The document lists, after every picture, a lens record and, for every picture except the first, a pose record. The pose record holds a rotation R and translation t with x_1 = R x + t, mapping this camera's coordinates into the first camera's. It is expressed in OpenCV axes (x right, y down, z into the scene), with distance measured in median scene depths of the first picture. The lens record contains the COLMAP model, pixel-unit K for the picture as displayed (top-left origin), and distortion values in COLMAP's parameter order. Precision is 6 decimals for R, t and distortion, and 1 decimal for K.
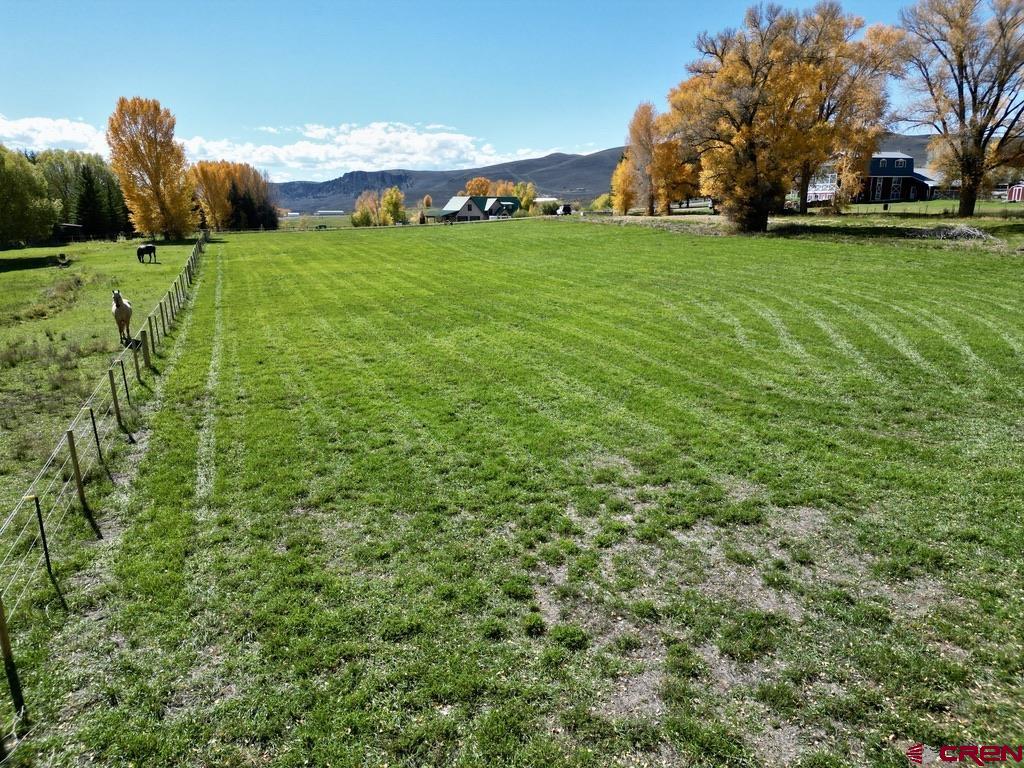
lens RADIAL K [[711.3, 0, 507.7], [0, 711.3, 383.1], [0, 0, 1]] dist [0.085446, -0.087965]
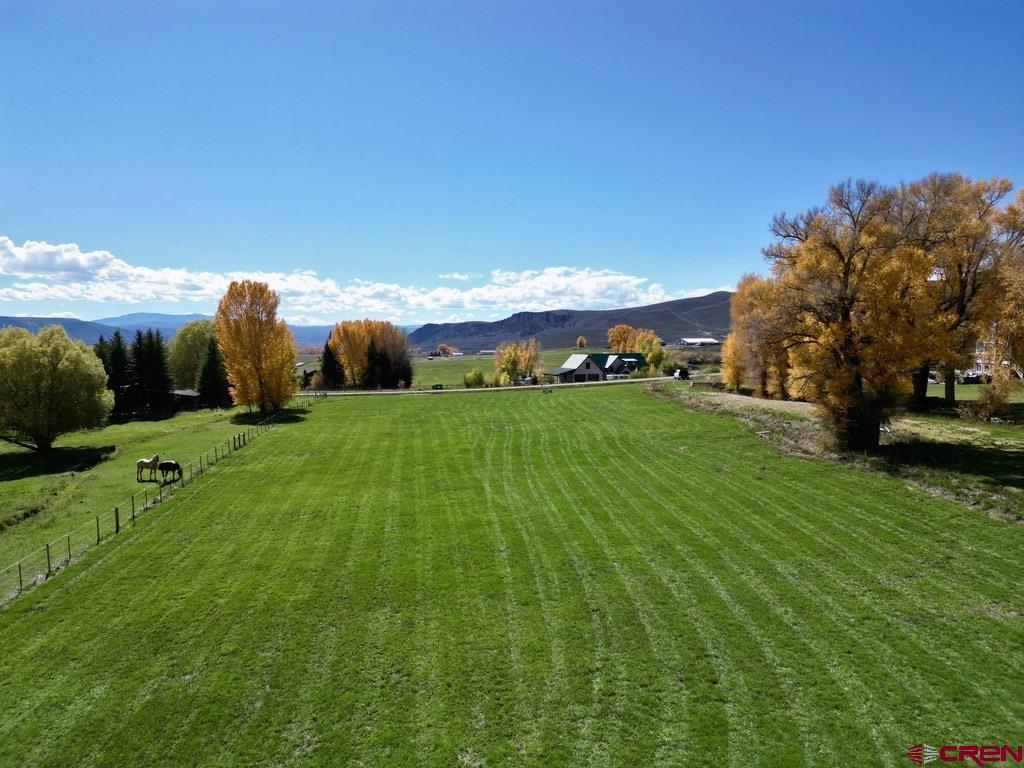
lens RADIAL K [[708.5, 0, 507.7], [0, 708.5, 387.3], [0, 0, 1]] dist [0.092643, -0.101154]
pose [[0.974630, 0.013160, -0.223436, 0.055774], [-0.052610, 0.983771, -0.171544, -0.046869], [0.217552, 0.178947, 0.959505, 0.061769]]
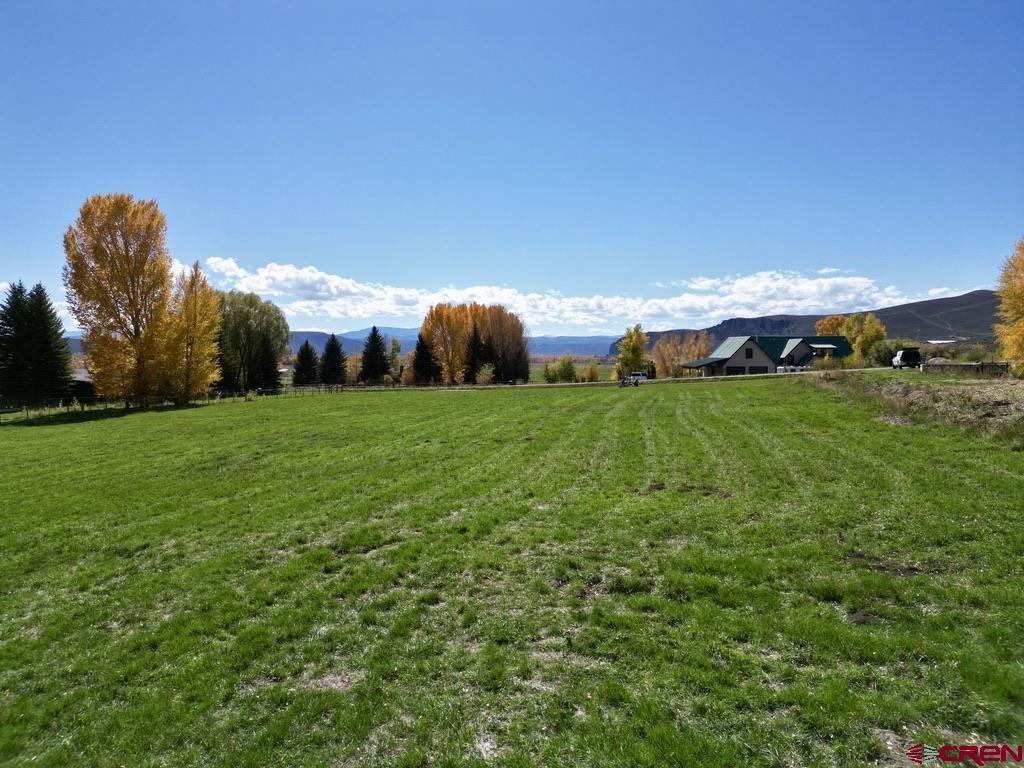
lens RADIAL K [[708.5, 0, 507.7], [0, 708.5, 387.3], [0, 0, 1]] dist [0.092643, -0.101154]
pose [[0.870728, 0.021170, -0.491309, 0.071302], [-0.114822, 0.980210, -0.161257, -0.091650], [0.478172, 0.196824, 0.855927, 0.370400]]
